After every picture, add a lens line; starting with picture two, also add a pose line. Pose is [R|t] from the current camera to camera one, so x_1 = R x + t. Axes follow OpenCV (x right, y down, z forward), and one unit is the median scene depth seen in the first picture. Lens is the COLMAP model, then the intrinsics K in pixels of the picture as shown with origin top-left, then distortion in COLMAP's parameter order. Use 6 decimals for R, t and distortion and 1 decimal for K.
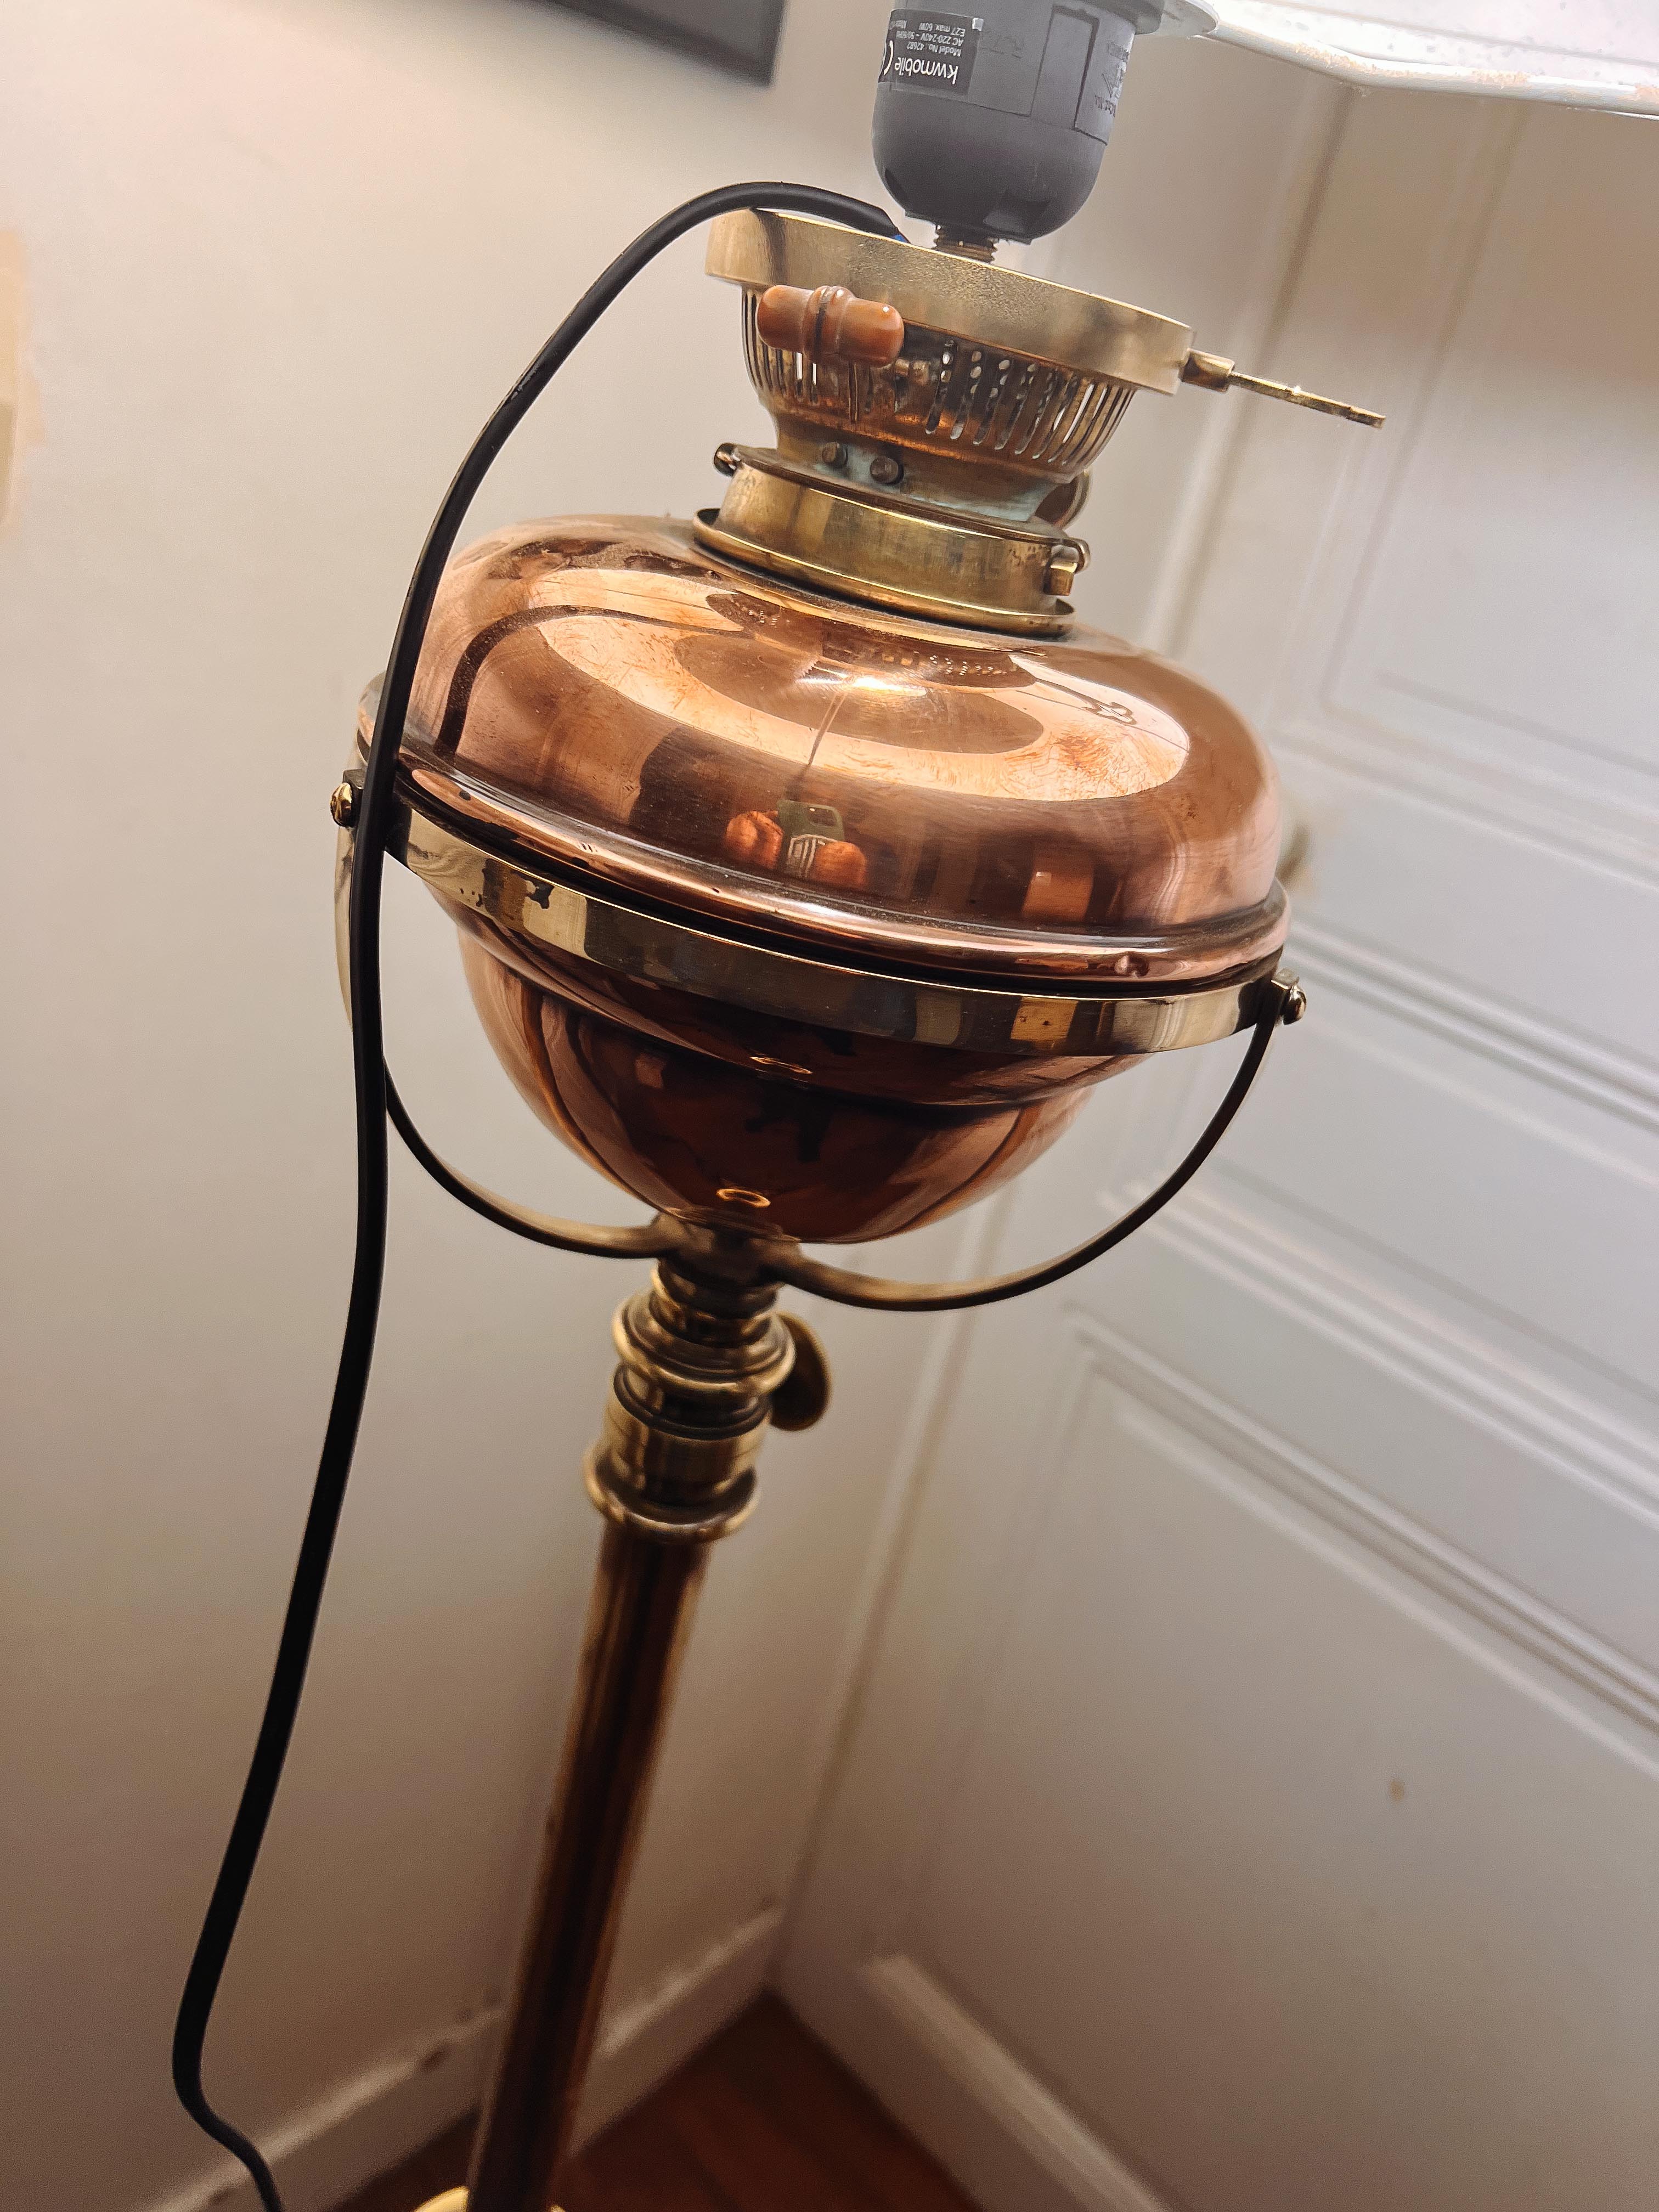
lens RADIAL K [[1776.2, 0, 801.2], [0, 1776.2, 1098.6], [0, 0, 1]] dist [0.003727, -0.003703]
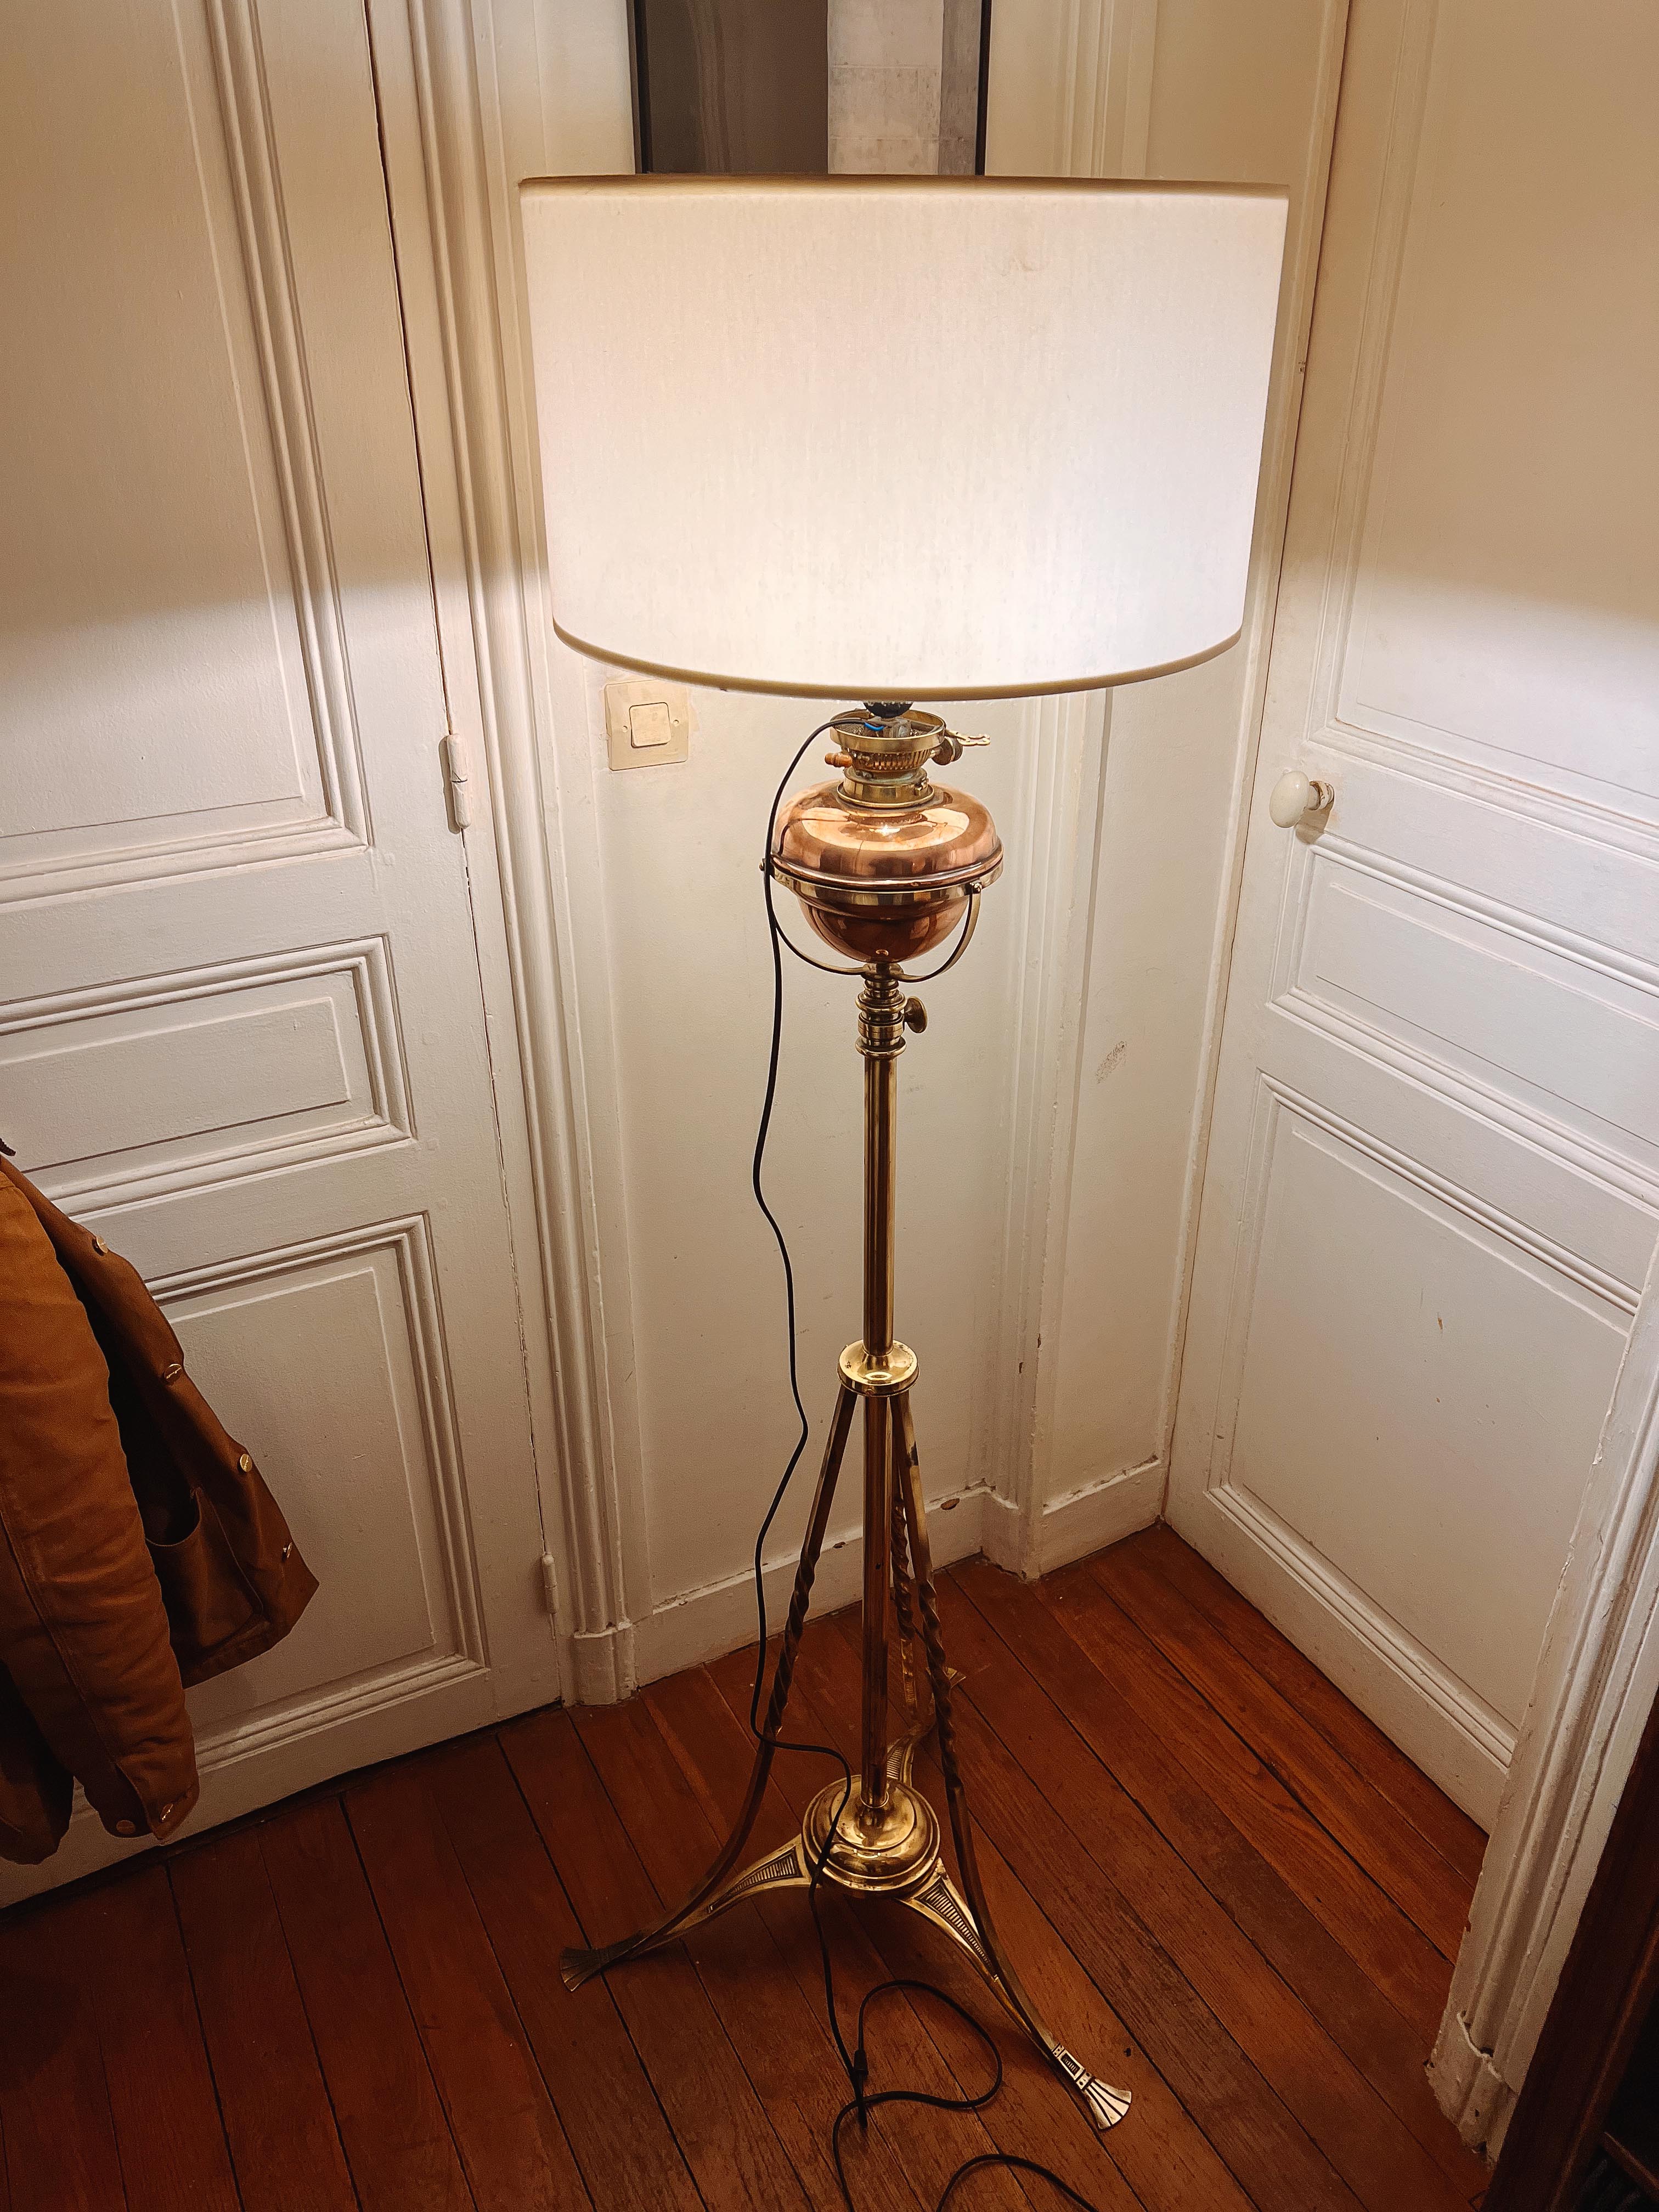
lens RADIAL K [[1689.6, 0, 823.8], [0, 1689.6, 1101.0], [0, 0, 1]] dist [0.015526, -0.027456]
pose [[0.937951, -0.059134, -0.341687, 1.270897], [0.069791, 0.997381, 0.018968, 0.340133], [0.339671, -0.041638, 0.939622, -2.891583]]
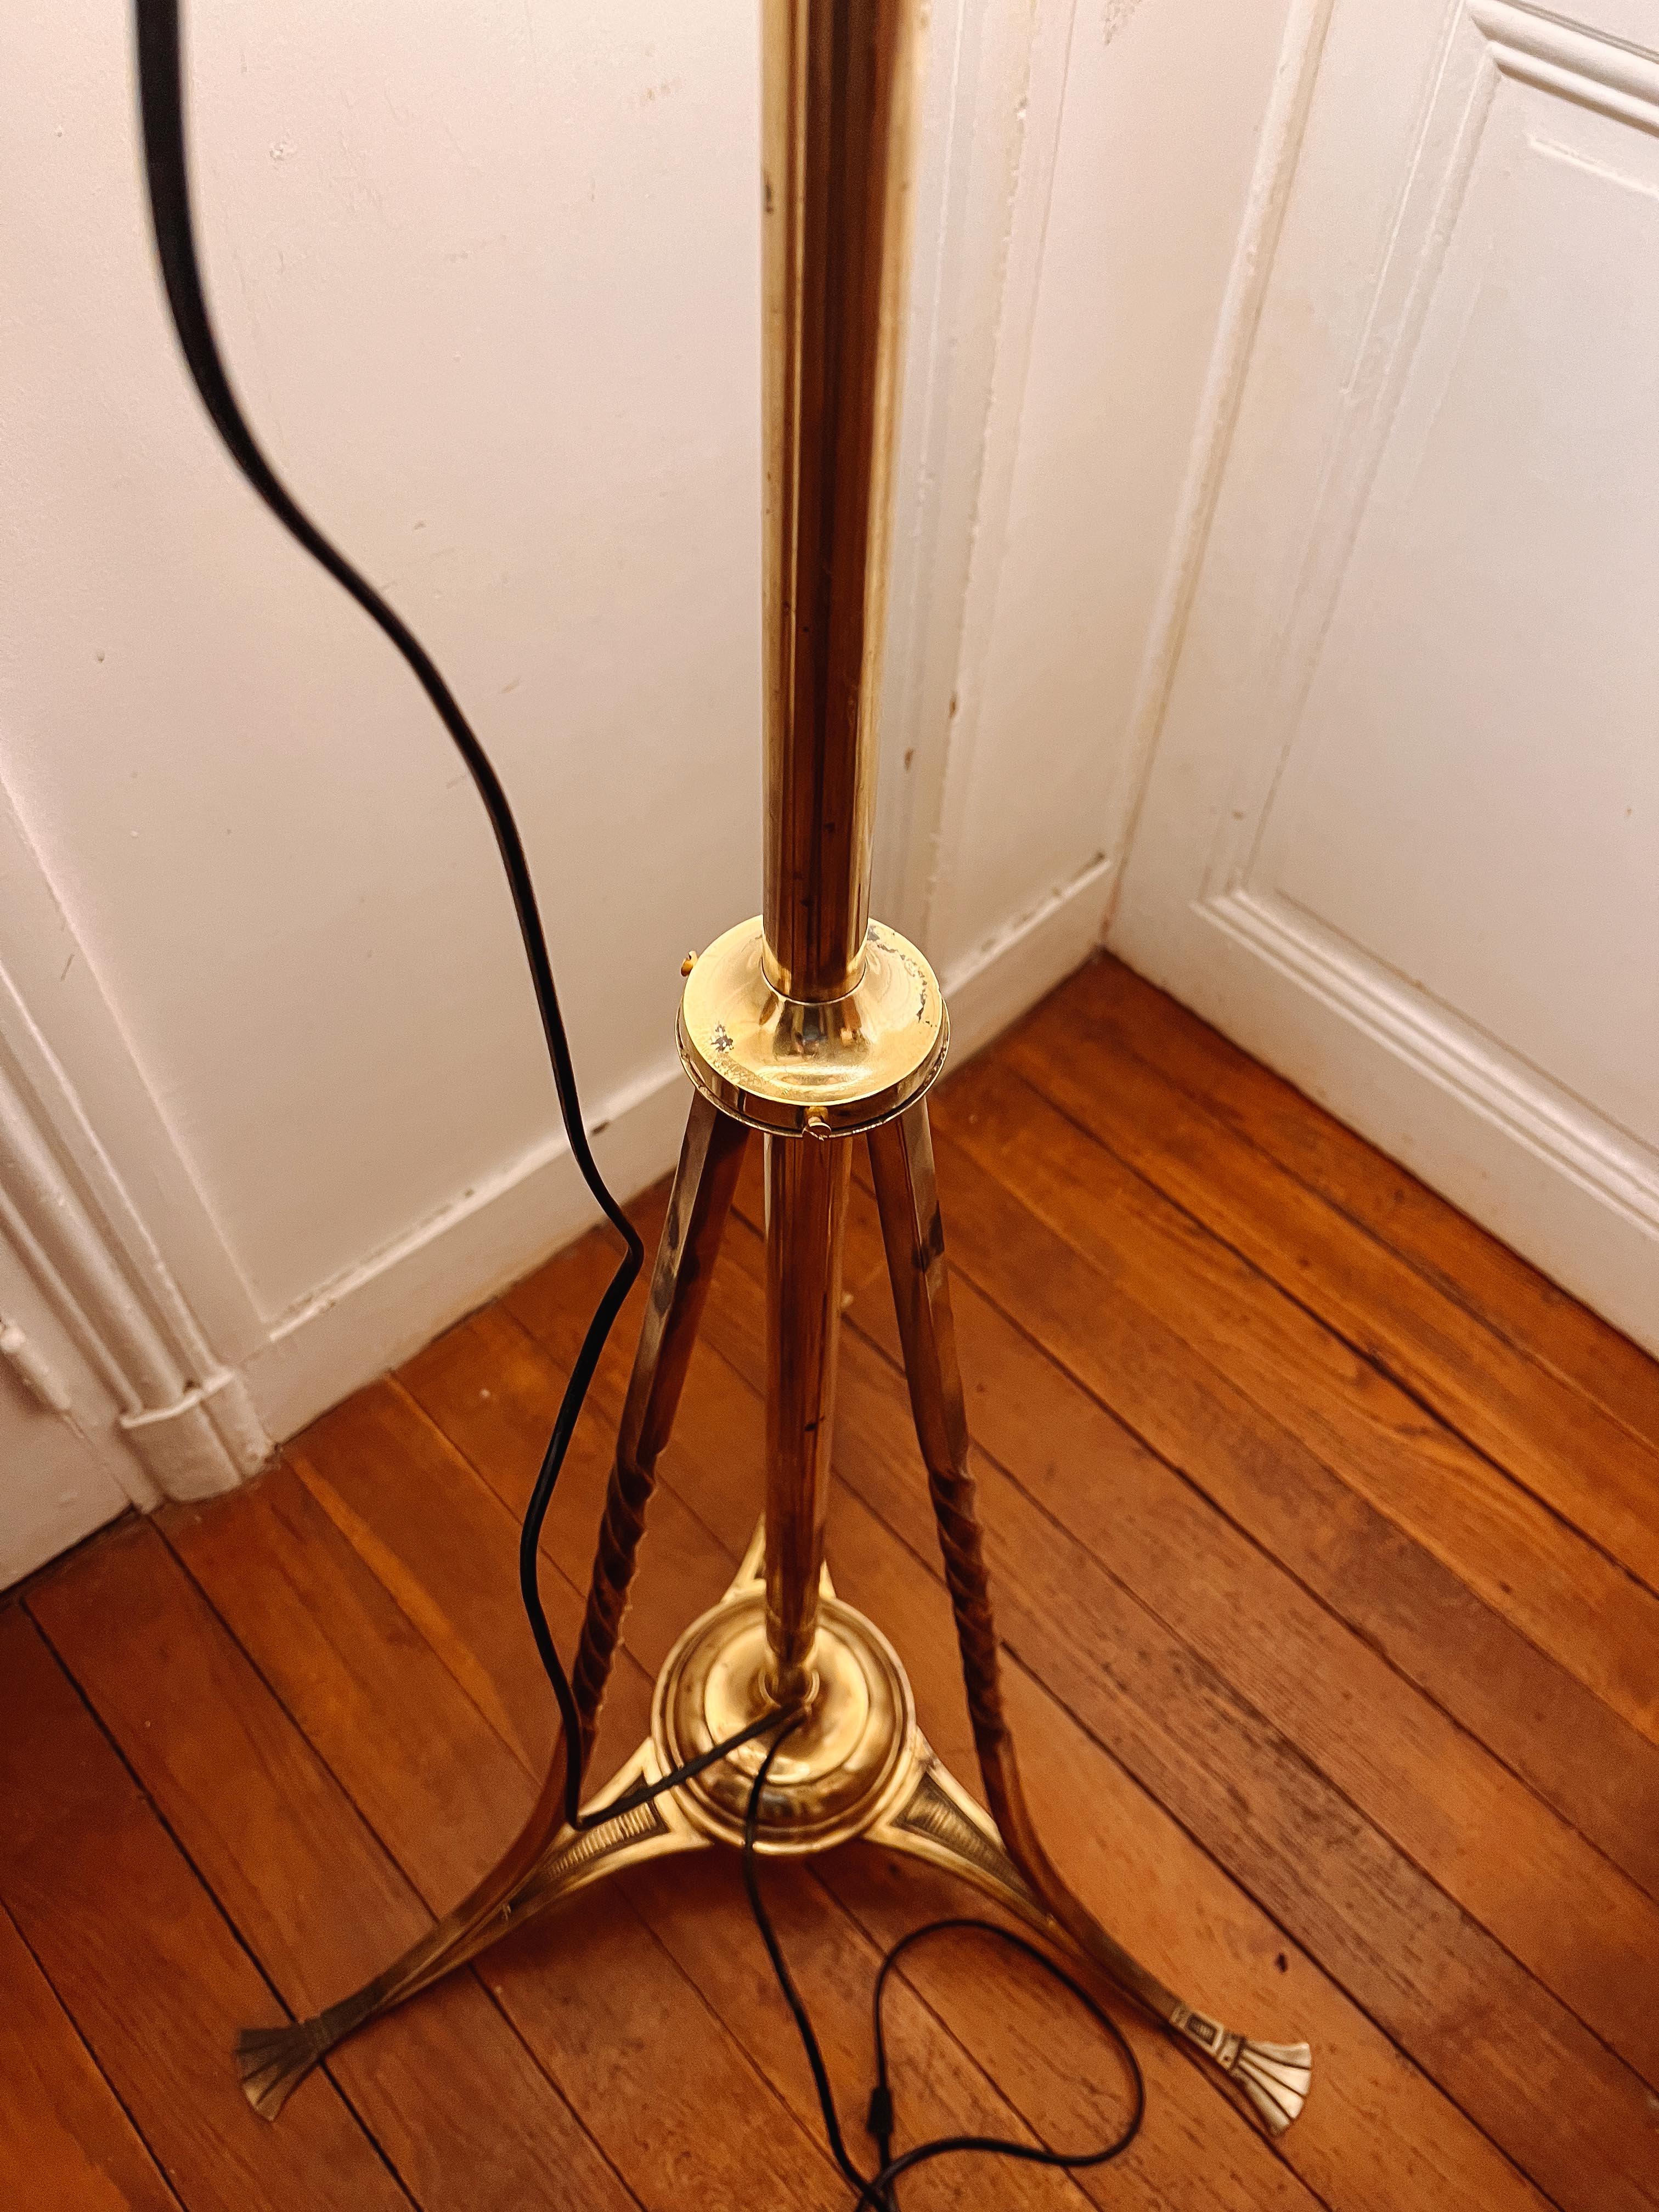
lens RADIAL K [[1689.6, 0, 798.4], [0, 1689.6, 1120.1], [0, 0, 1]] dist [0.015526, -0.027456]
pose [[0.980421, -0.086880, -0.176711, -0.136835], [0.160985, 0.870432, 0.465222, 0.629083], [0.113396, -0.484561, 0.867377, 0.609918]]
